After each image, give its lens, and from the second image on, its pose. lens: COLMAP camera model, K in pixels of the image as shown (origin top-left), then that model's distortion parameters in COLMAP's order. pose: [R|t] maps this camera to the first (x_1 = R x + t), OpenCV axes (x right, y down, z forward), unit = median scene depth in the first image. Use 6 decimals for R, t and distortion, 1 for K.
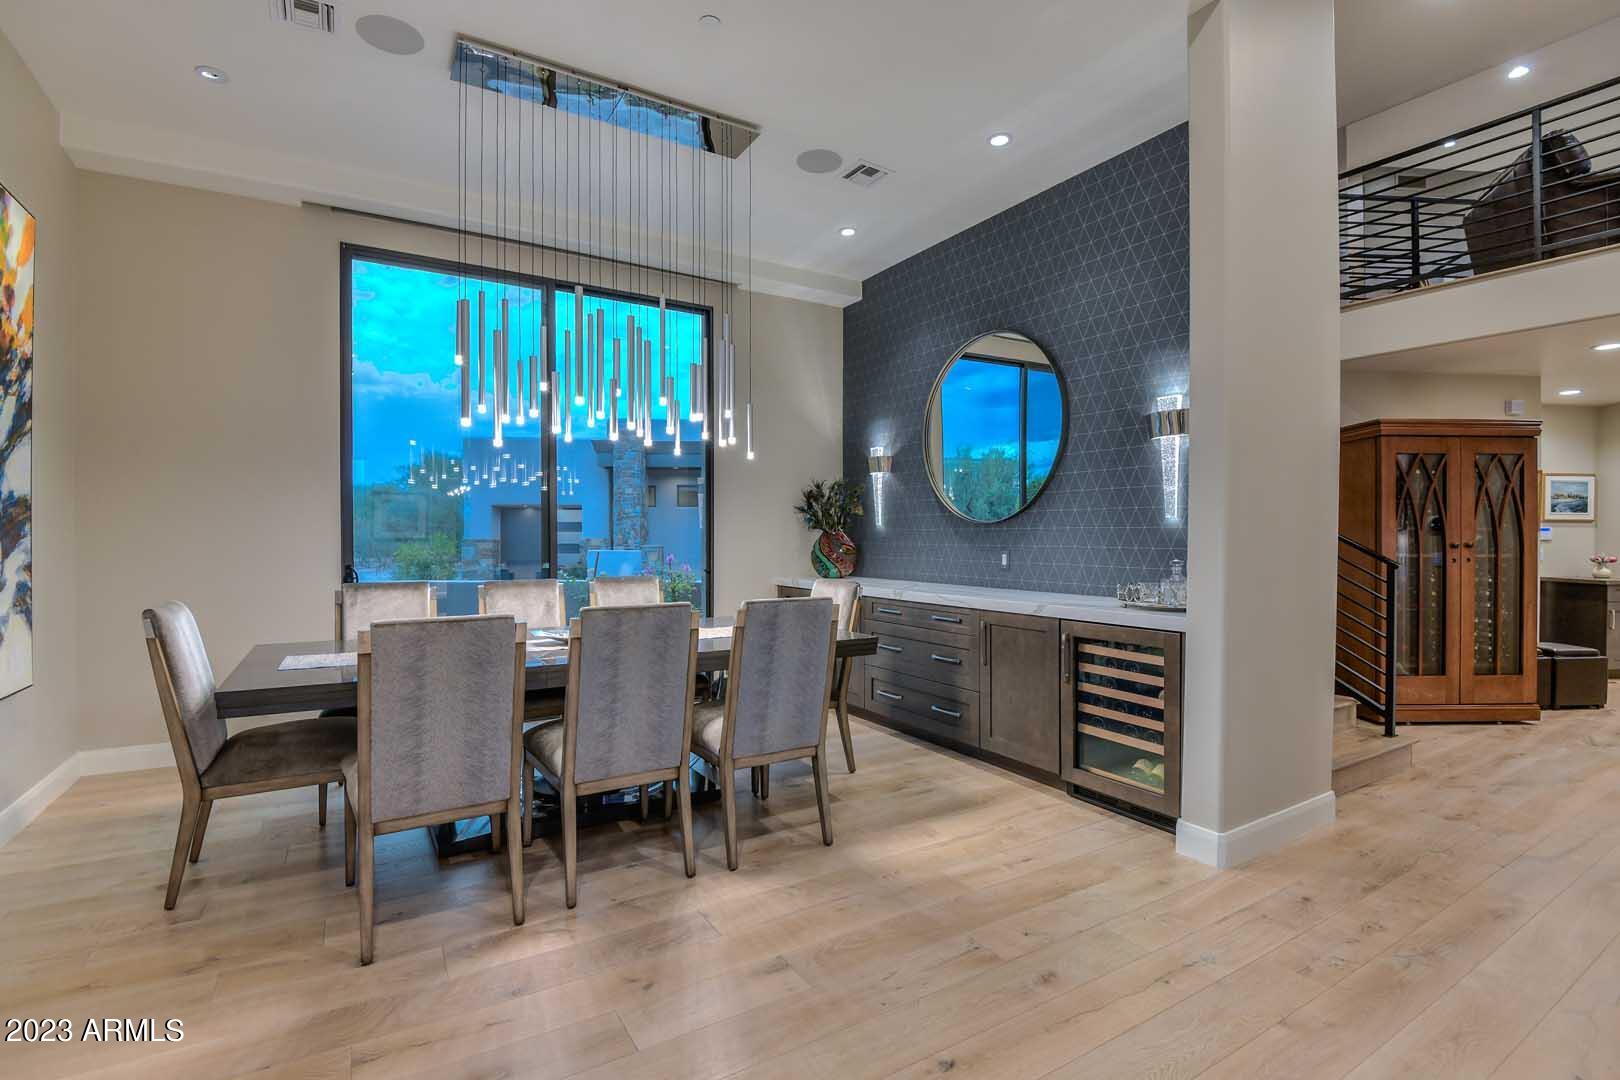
lens RADIAL K [[741.4, 0, 813.1], [0, 741.4, 542.2], [0, 0, 1]] dist [-0.031831, -0.001670]
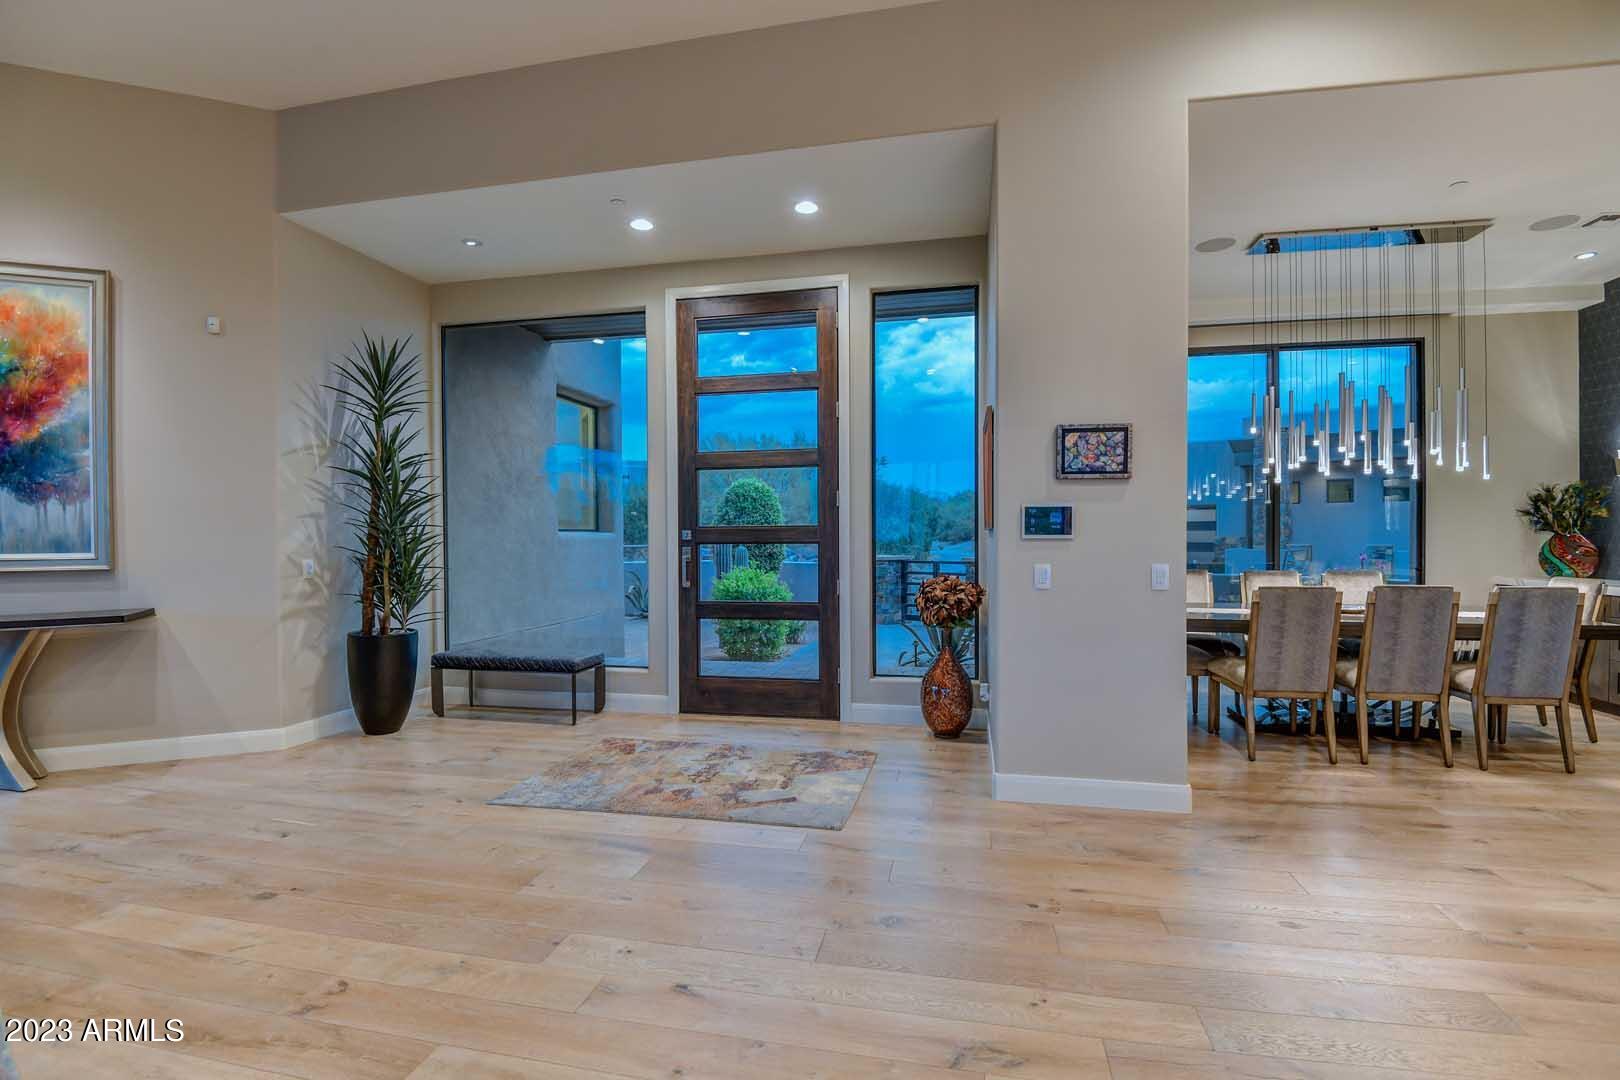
lens RADIAL K [[741.4, 0, 796.1], [0, 741.4, 543.2], [0, 0, 1]] dist [-0.031831, -0.001670]
pose [[0.709317, 0.002775, -0.704884, -0.051893], [0.000464, 0.999990, 0.004404, -0.008669], [0.704889, -0.003451, 0.709309, -0.657632]]
